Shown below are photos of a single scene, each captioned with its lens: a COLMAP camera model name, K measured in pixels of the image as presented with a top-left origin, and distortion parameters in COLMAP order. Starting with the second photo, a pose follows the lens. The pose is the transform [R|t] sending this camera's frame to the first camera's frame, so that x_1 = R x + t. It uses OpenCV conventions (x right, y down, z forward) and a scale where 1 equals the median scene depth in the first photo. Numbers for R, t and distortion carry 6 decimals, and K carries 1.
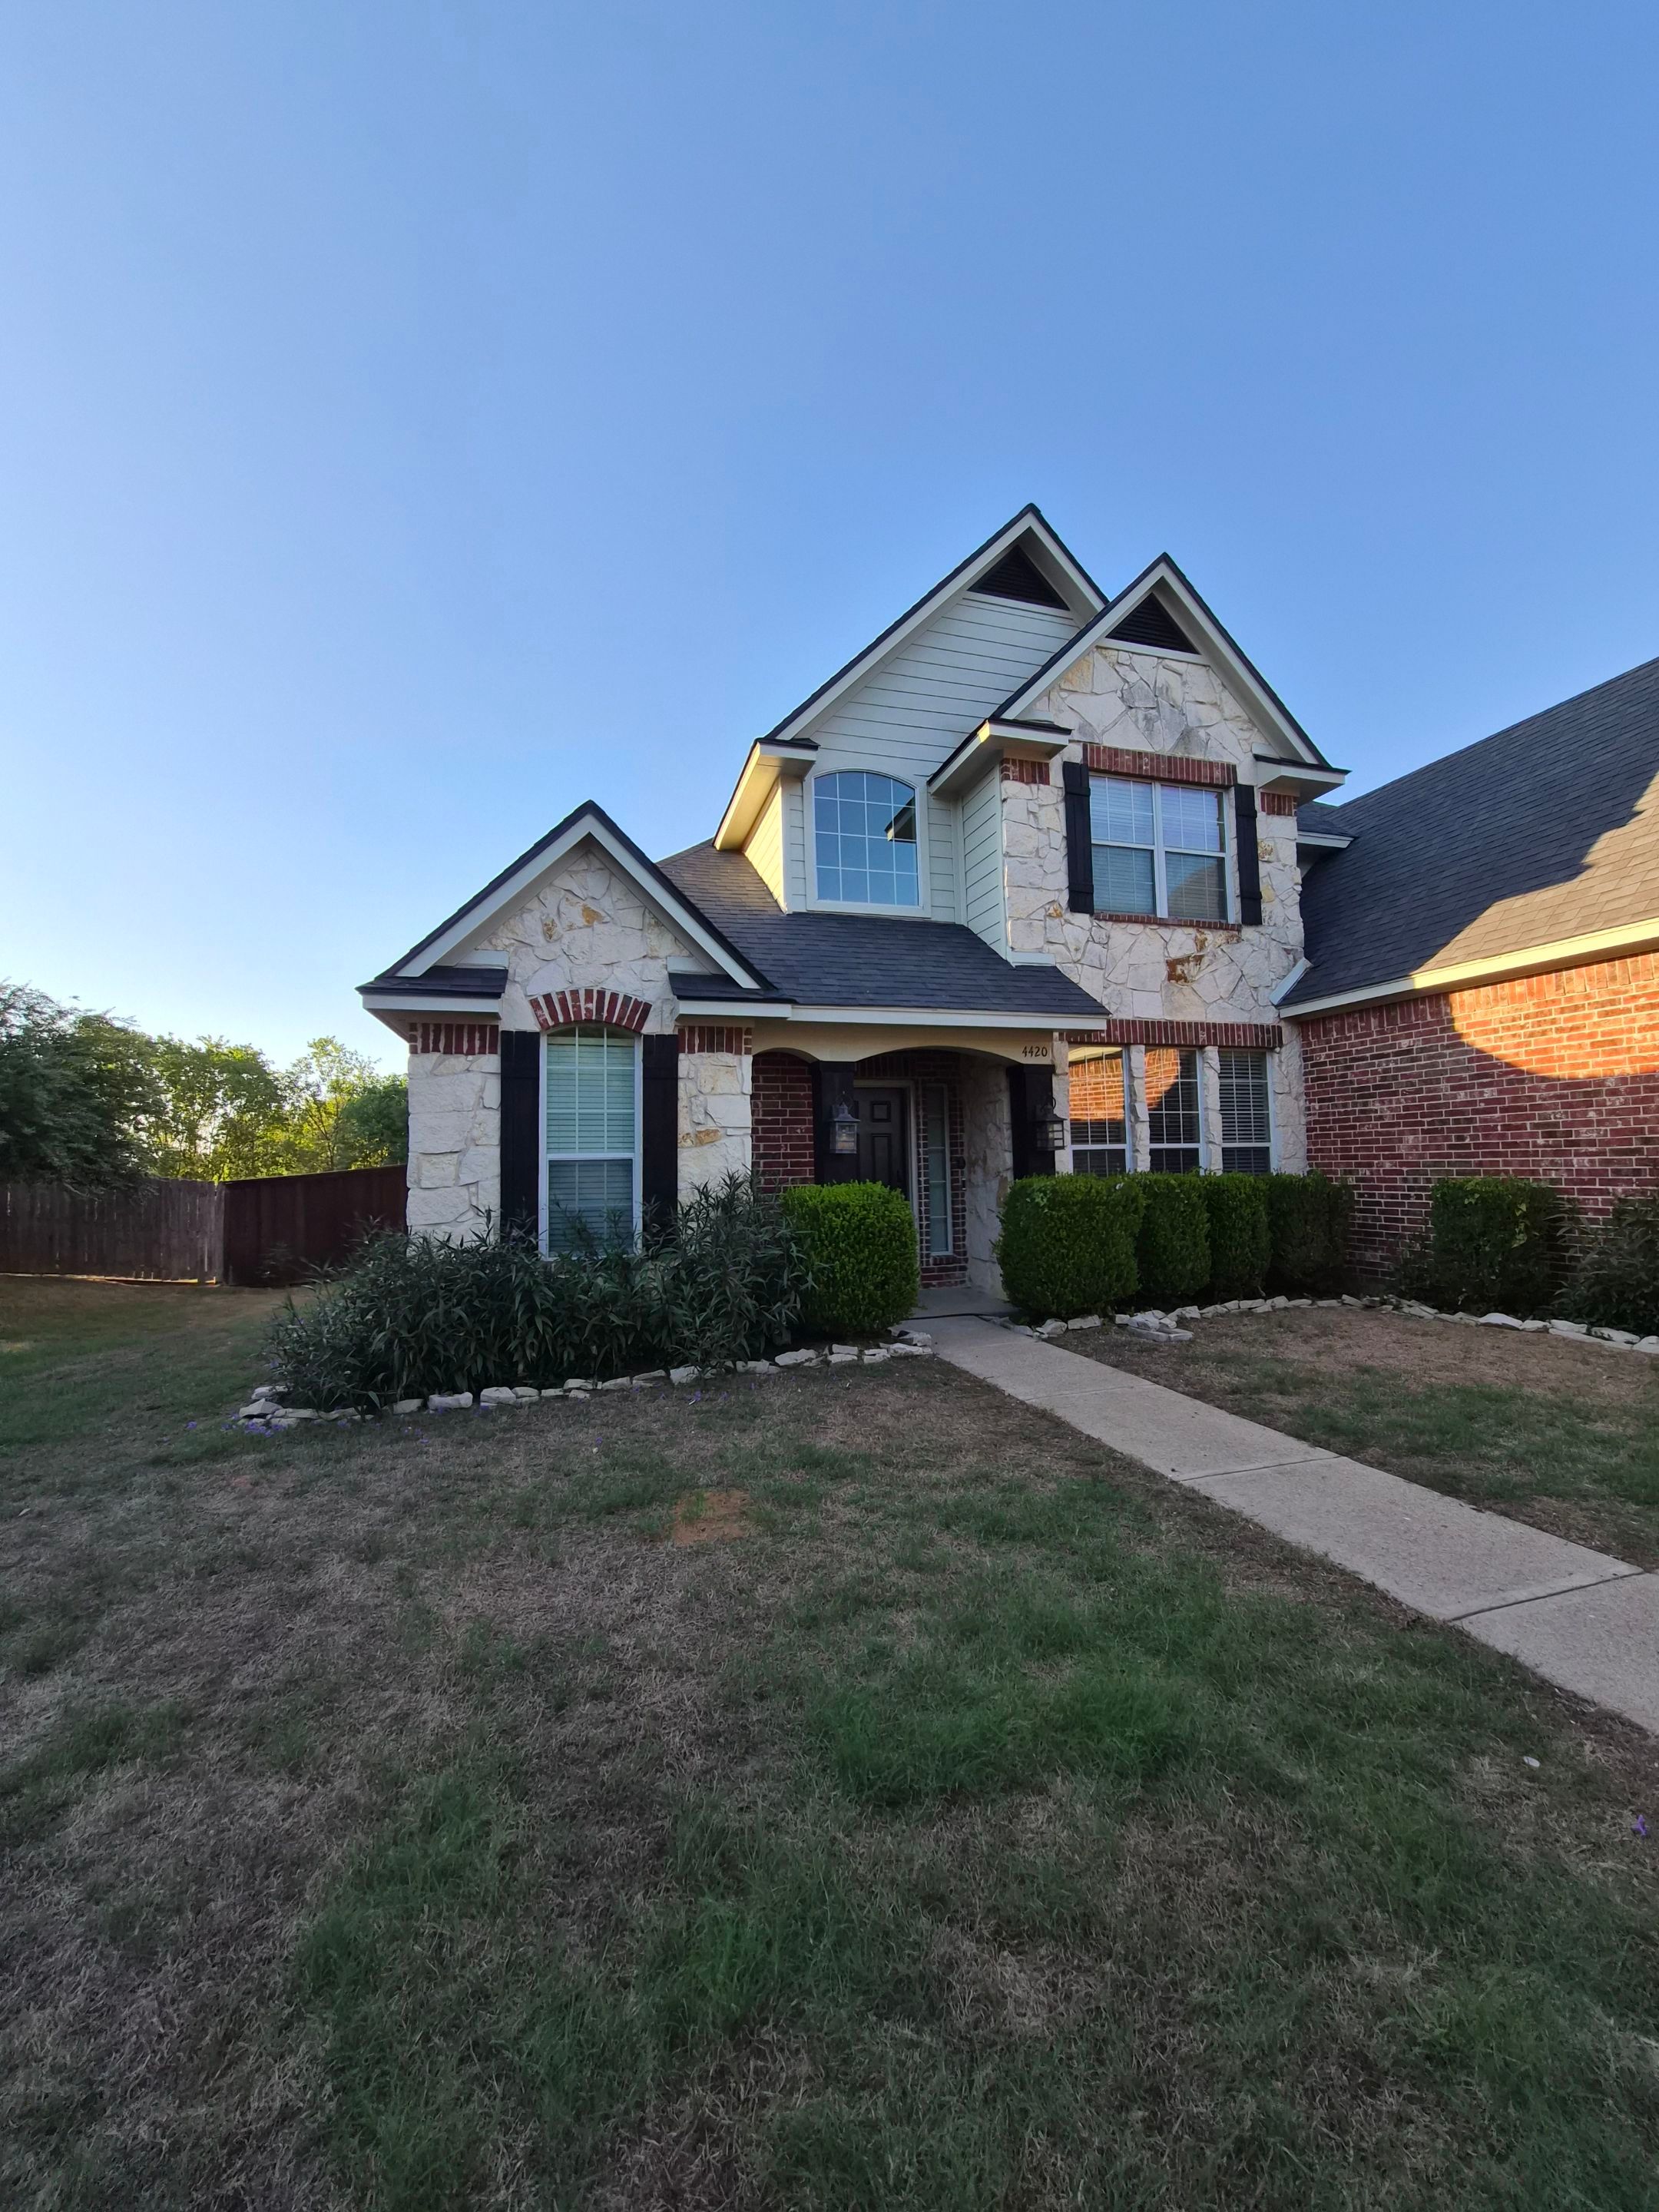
lens RADIAL K [[846.1, 0, 829.5], [0, 846.1, 1106.0], [0, 0, 1]] dist [-0.000395, 0.000053]
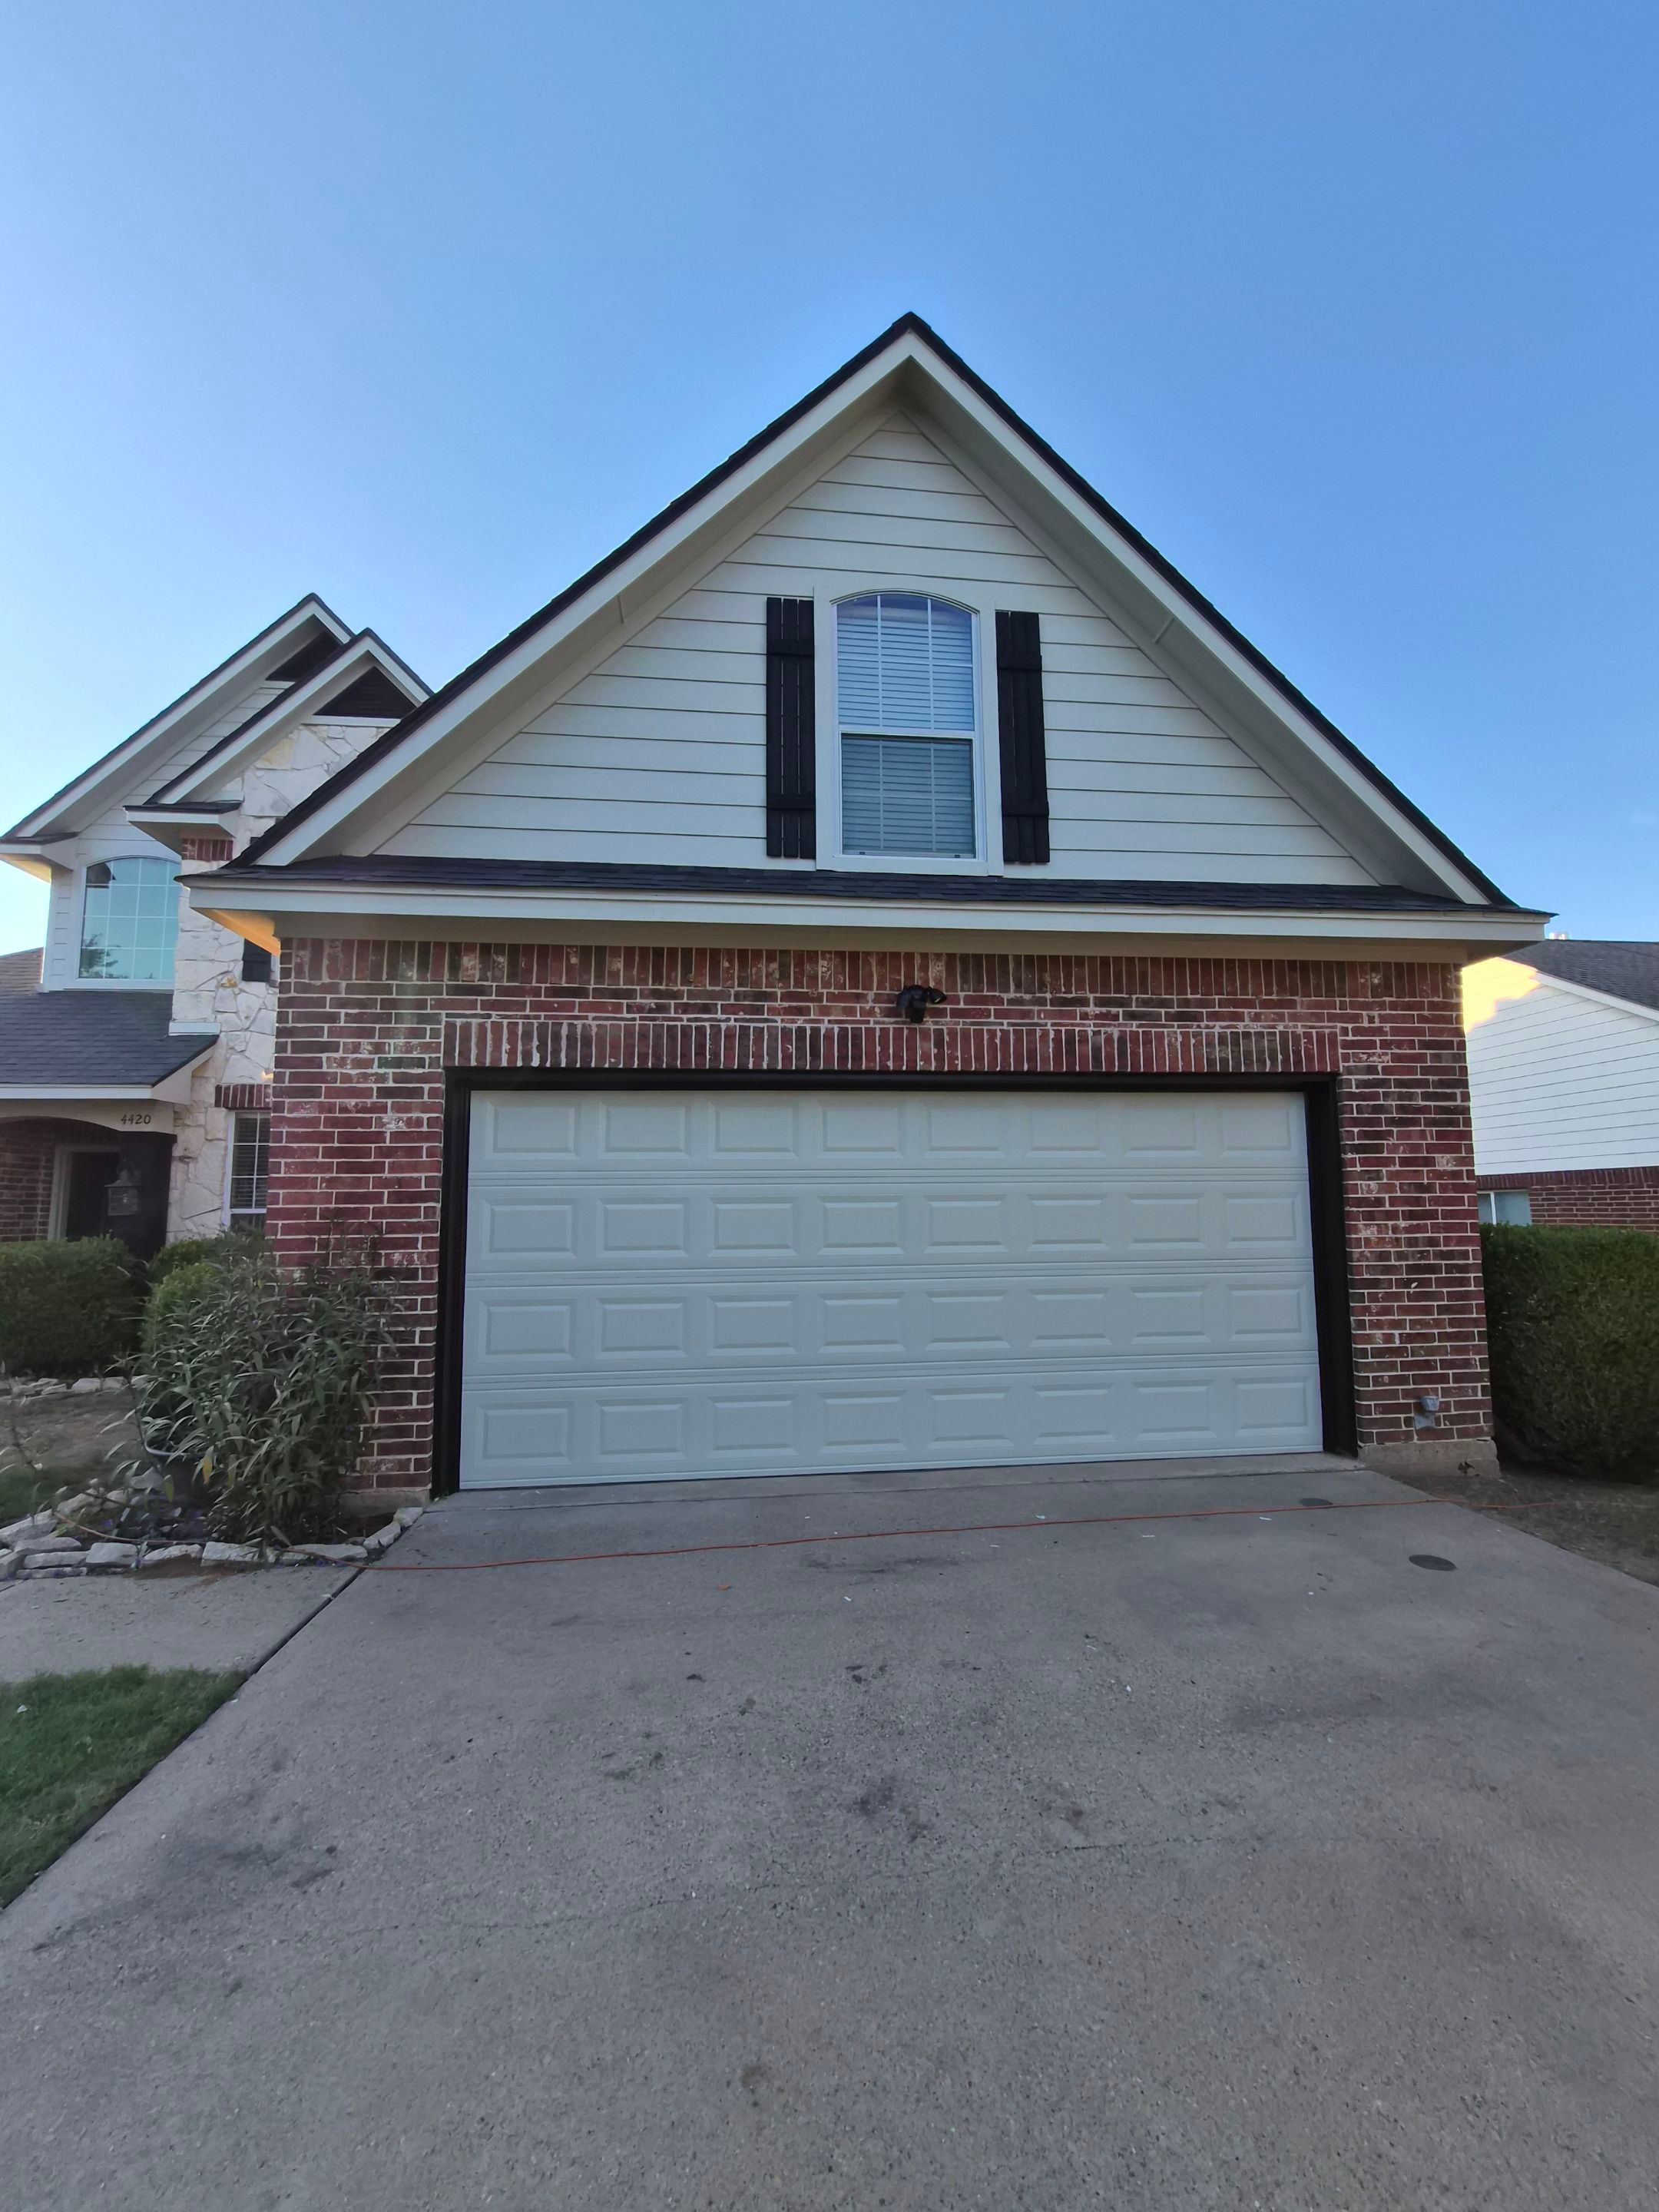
lens RADIAL K [[873.5, 0, 827.7], [0, 873.5, 1116.1], [0, 0, 1]] dist [-0.002315, -0.000125]
pose [[0.982884, -0.012266, -0.183815, 1.156287], [0.003301, 0.998793, -0.048999, -0.011780], [0.184195, 0.047553, 0.981739, 0.098434]]
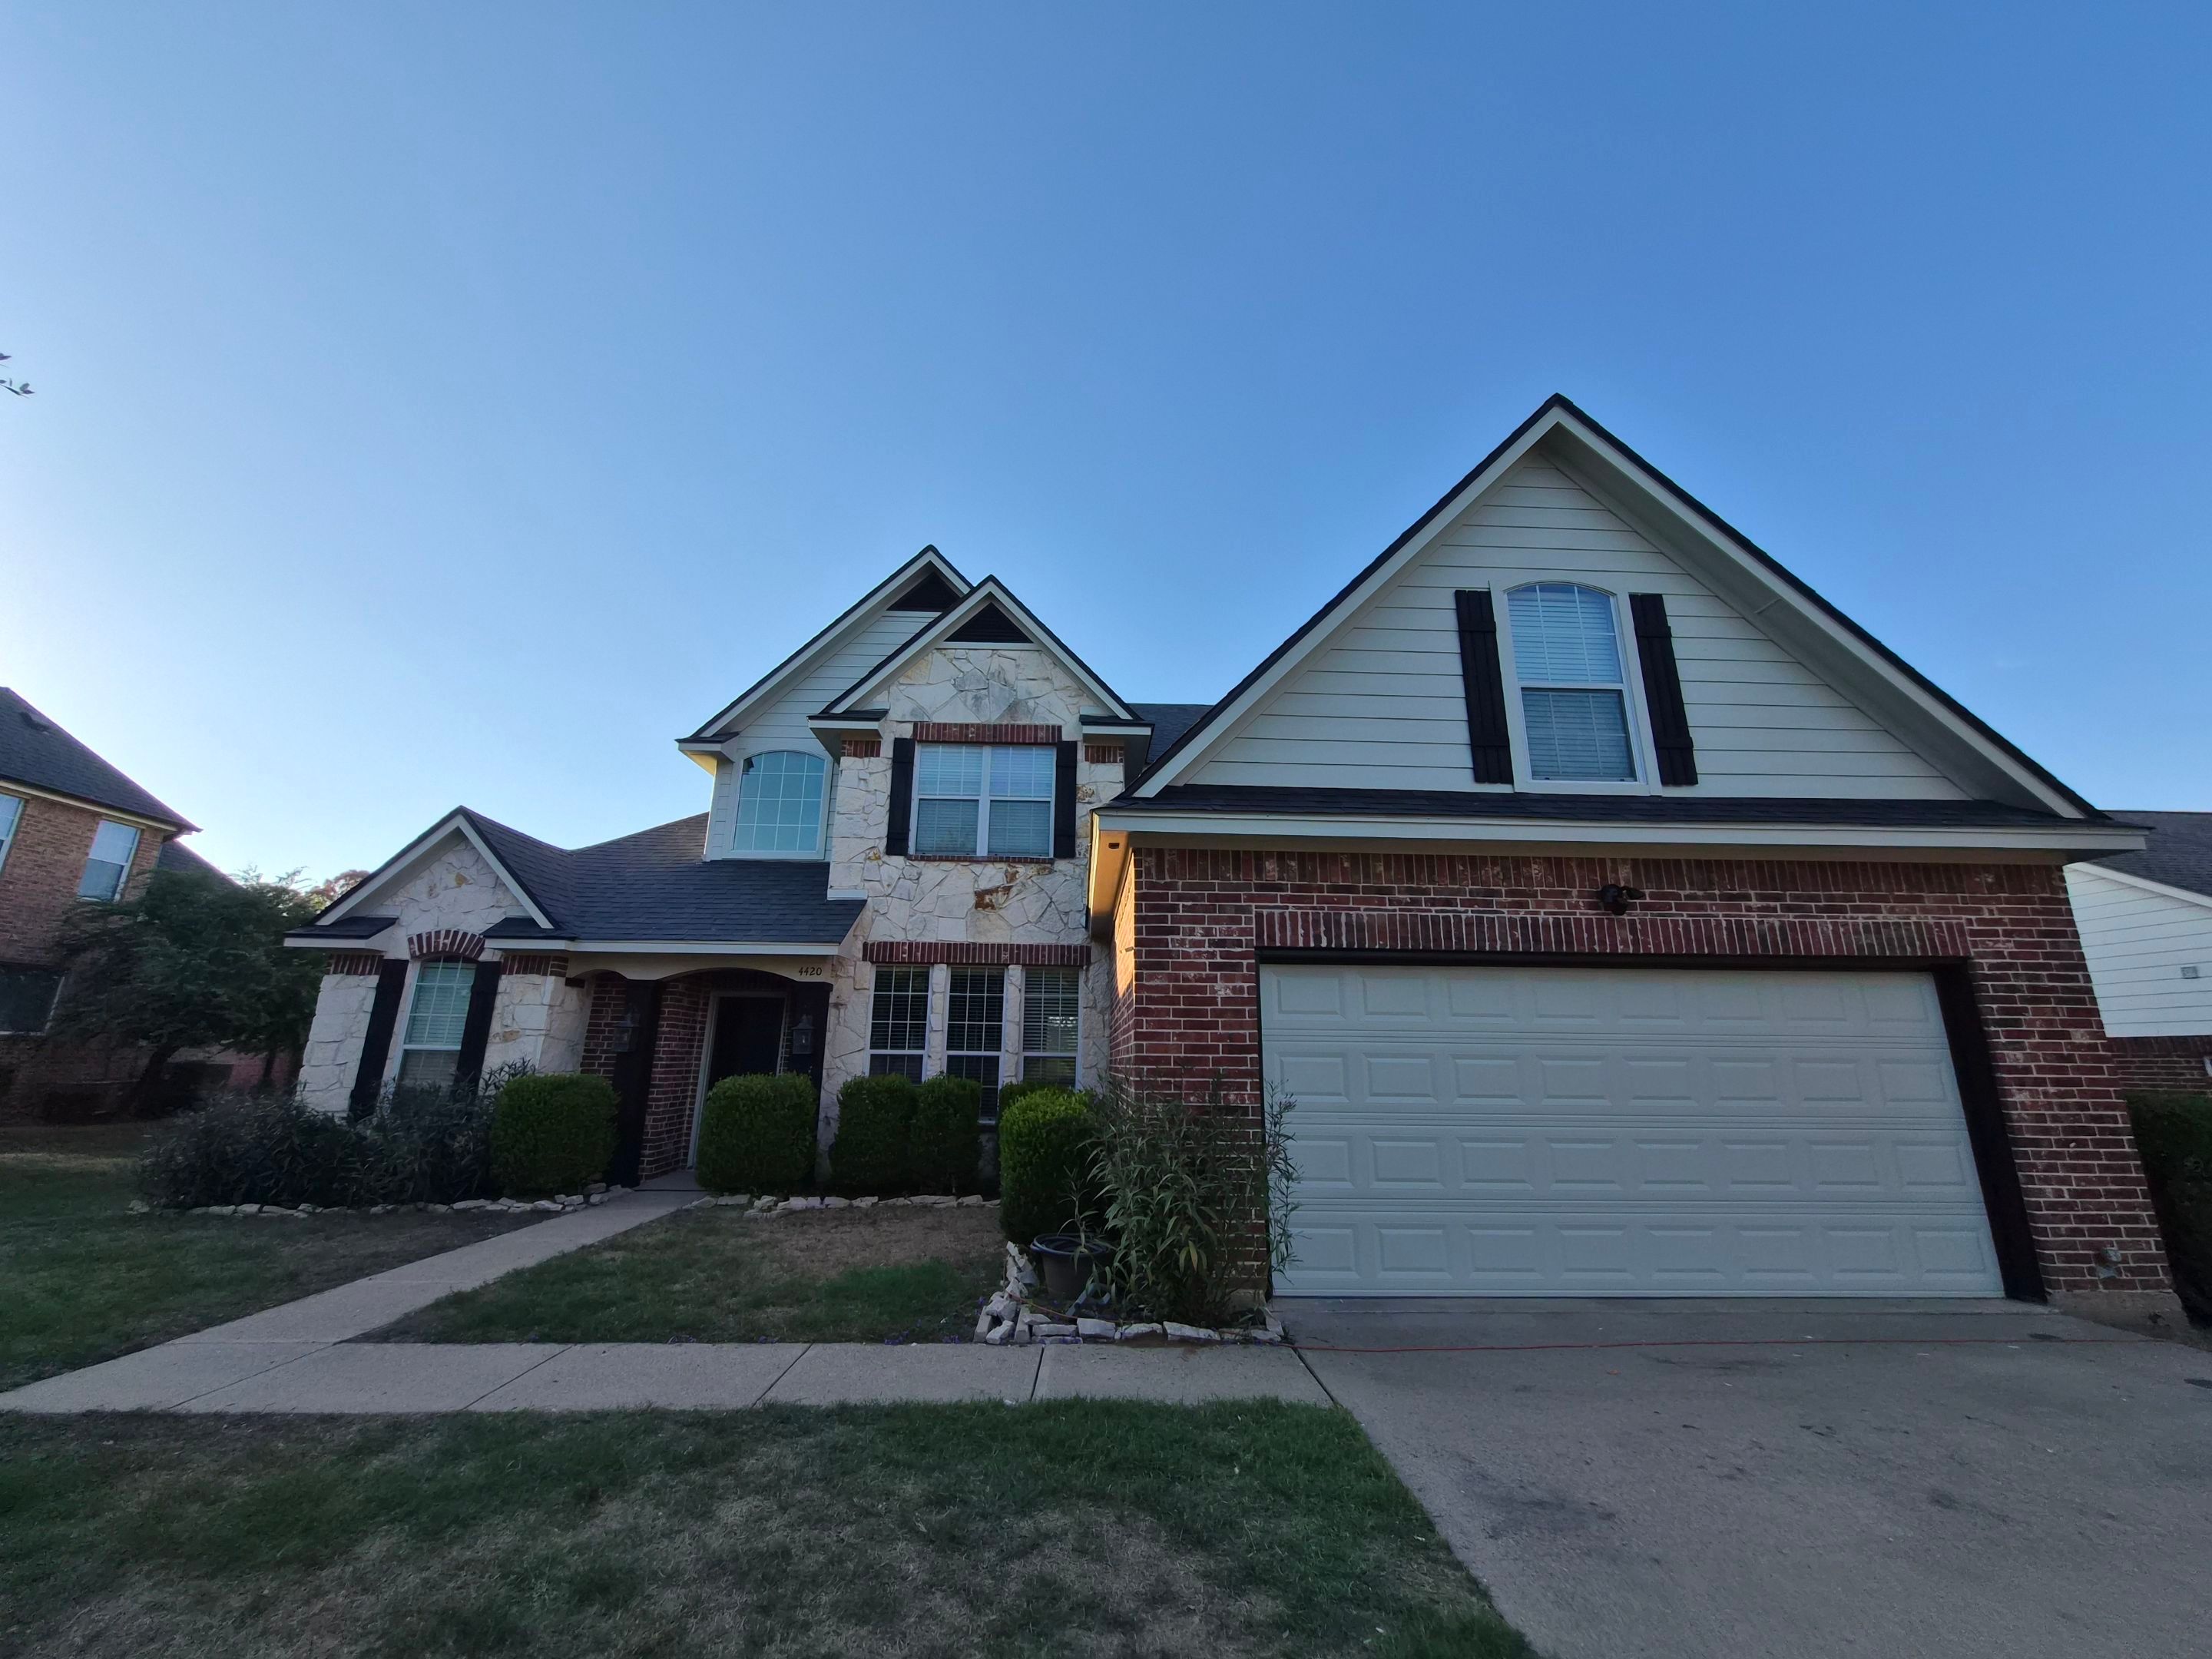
lens RADIAL K [[864.9, 0, 1097.0], [0, 864.9, 817.6], [0, 0, 1]] dist [-0.000115, -0.000110]
pose [[0.965620, -0.041164, -0.256677, 0.894690], [-0.013686, 0.977964, -0.208325, -0.023748], [0.259596, 0.204676, 0.943778, -0.121242]]
